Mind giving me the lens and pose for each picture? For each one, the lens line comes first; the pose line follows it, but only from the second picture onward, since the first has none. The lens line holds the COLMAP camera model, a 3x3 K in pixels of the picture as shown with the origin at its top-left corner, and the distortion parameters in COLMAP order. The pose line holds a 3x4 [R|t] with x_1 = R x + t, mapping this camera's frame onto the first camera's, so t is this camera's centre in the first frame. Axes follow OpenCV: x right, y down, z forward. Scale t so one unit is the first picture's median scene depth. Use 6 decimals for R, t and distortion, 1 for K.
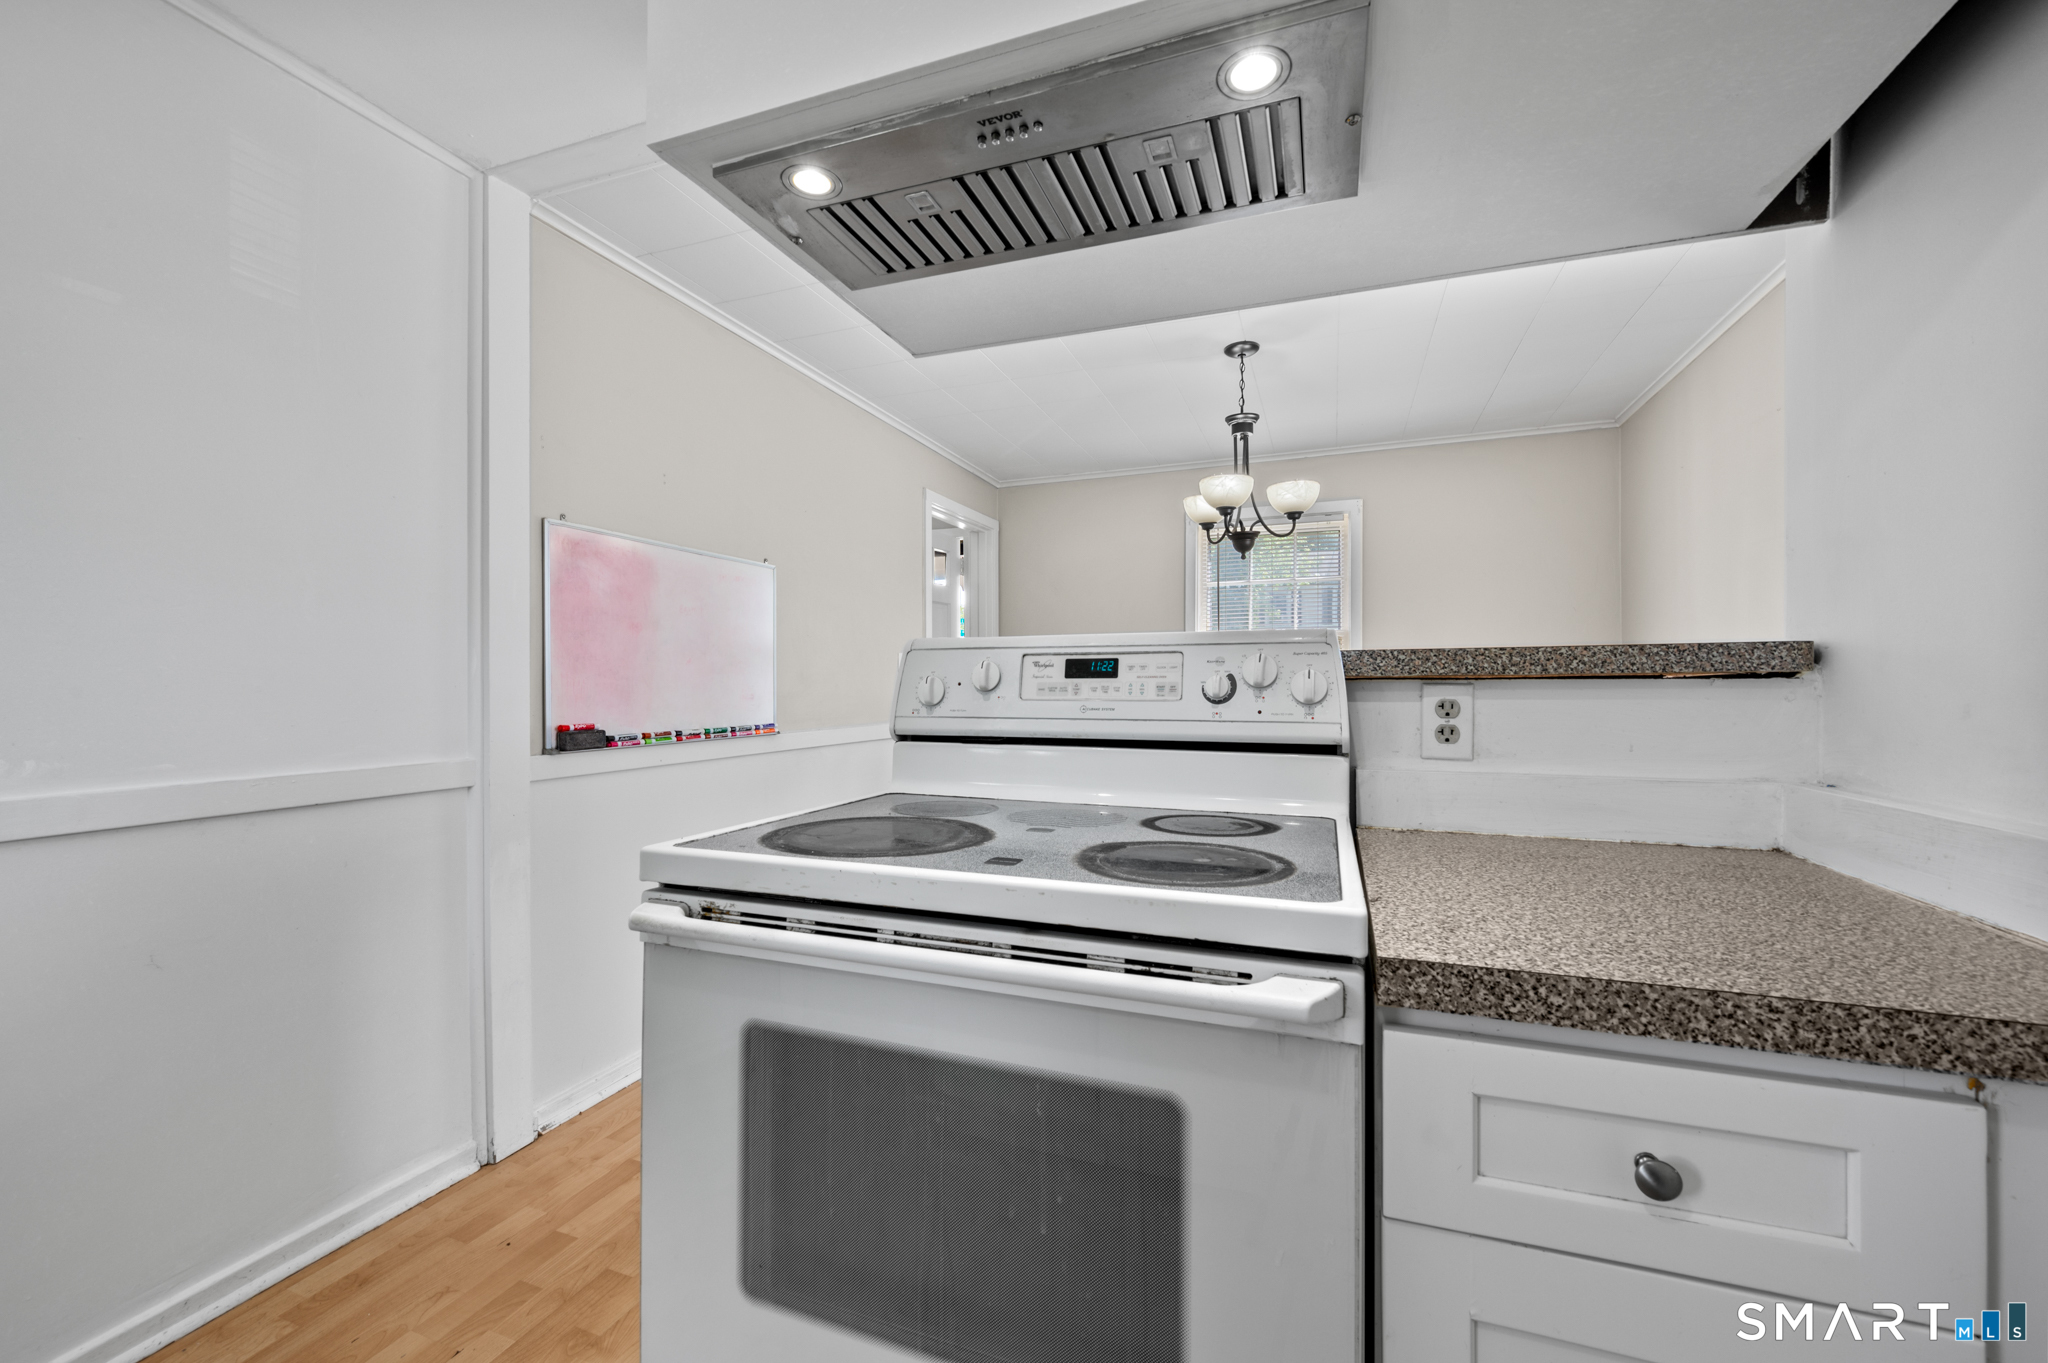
lens RADIAL K [[815.3, 0, 1022.5], [0, 815.3, 677.6], [0, 0, 1]] dist [0.000579, 0.000429]
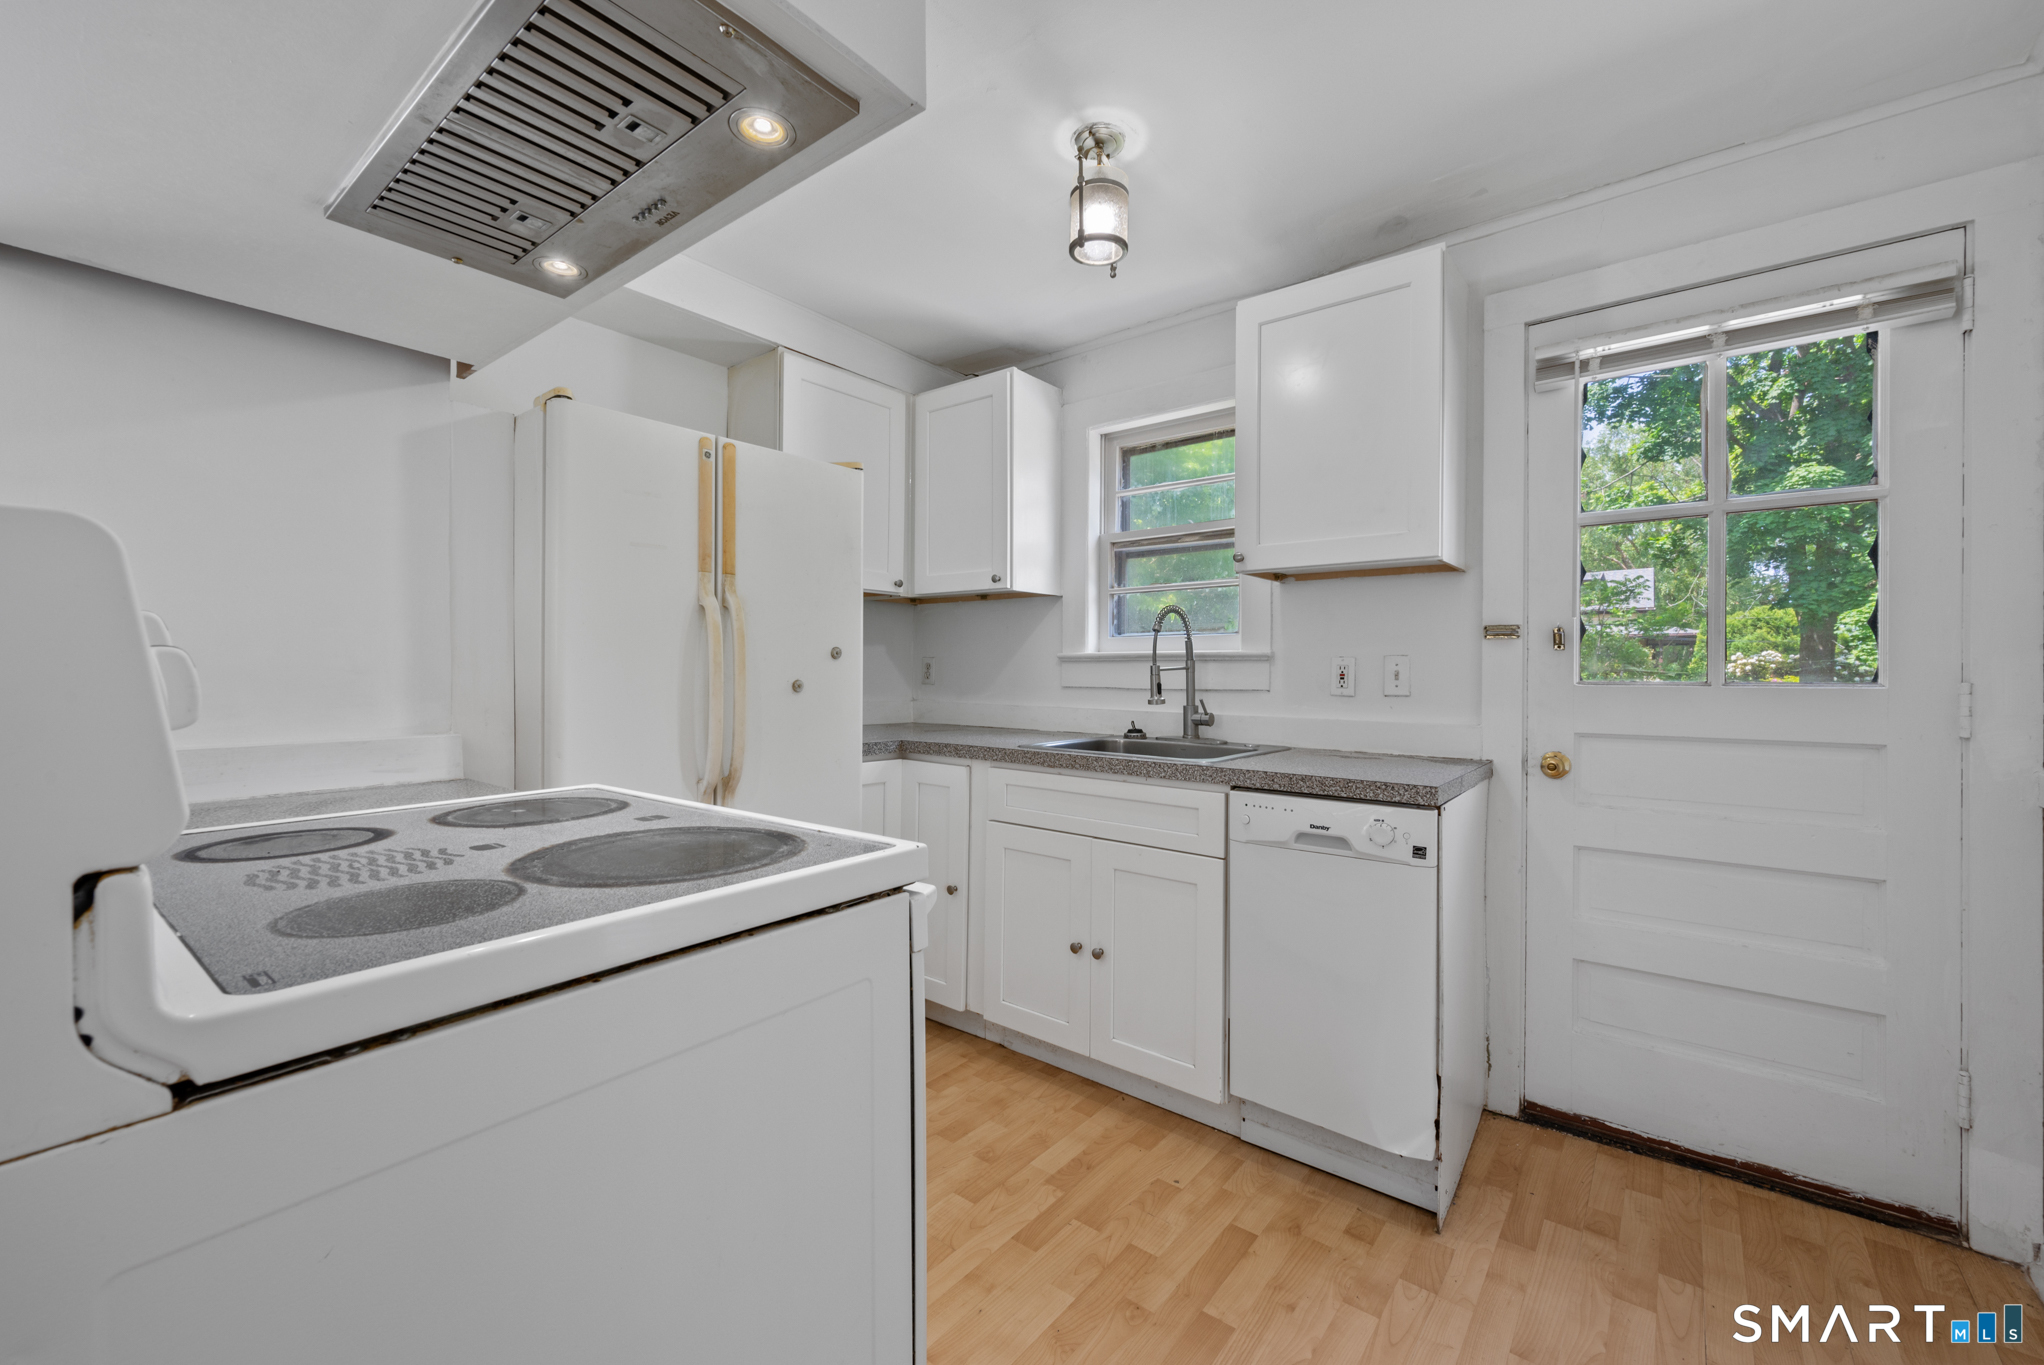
lens RADIAL K [[829.7, 0, 1044.3], [0, 829.7, 672.9], [0, 0, 1]] dist [0.000605, 0.000448]
pose [[-0.957841, -0.003665, 0.287277, -0.612175], [-0.006114, 0.999952, -0.007628, 0.009944], [-0.287235, -0.009063, -0.957817, 1.326750]]
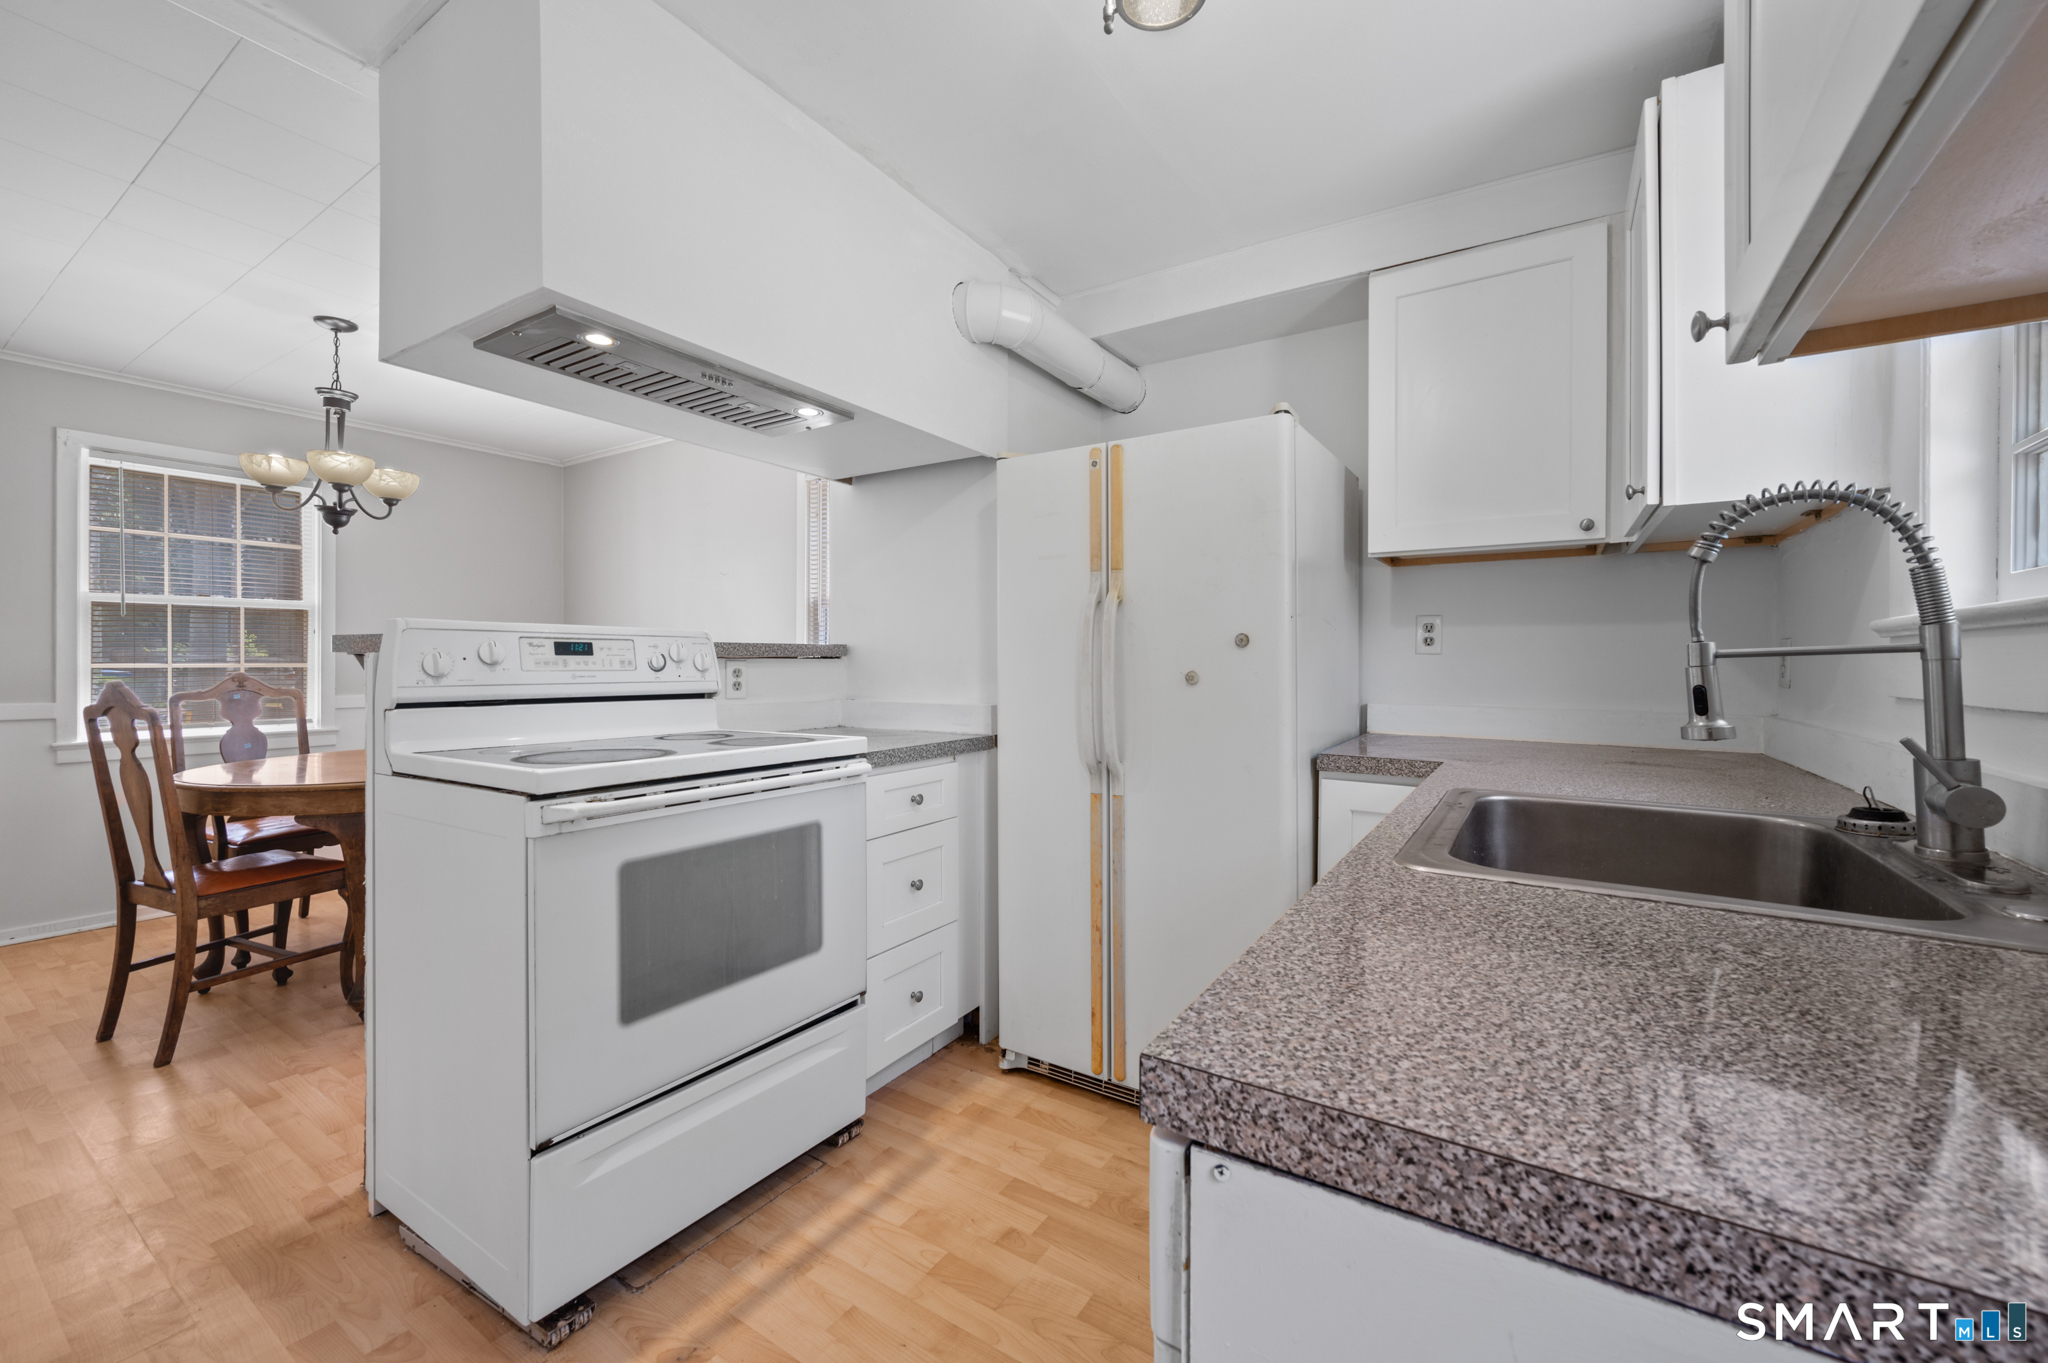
lens RADIAL K [[820.1, 0, 1026.8], [0, 820.1, 666.6], [0, 0, 1]] dist [-0.000652, -0.000058]
pose [[0.215069, -0.002416, 0.976596, -1.188130], [-0.013248, 0.999898, 0.005391, 0.002121], [-0.976509, -0.014097, 0.215015, -0.106816]]
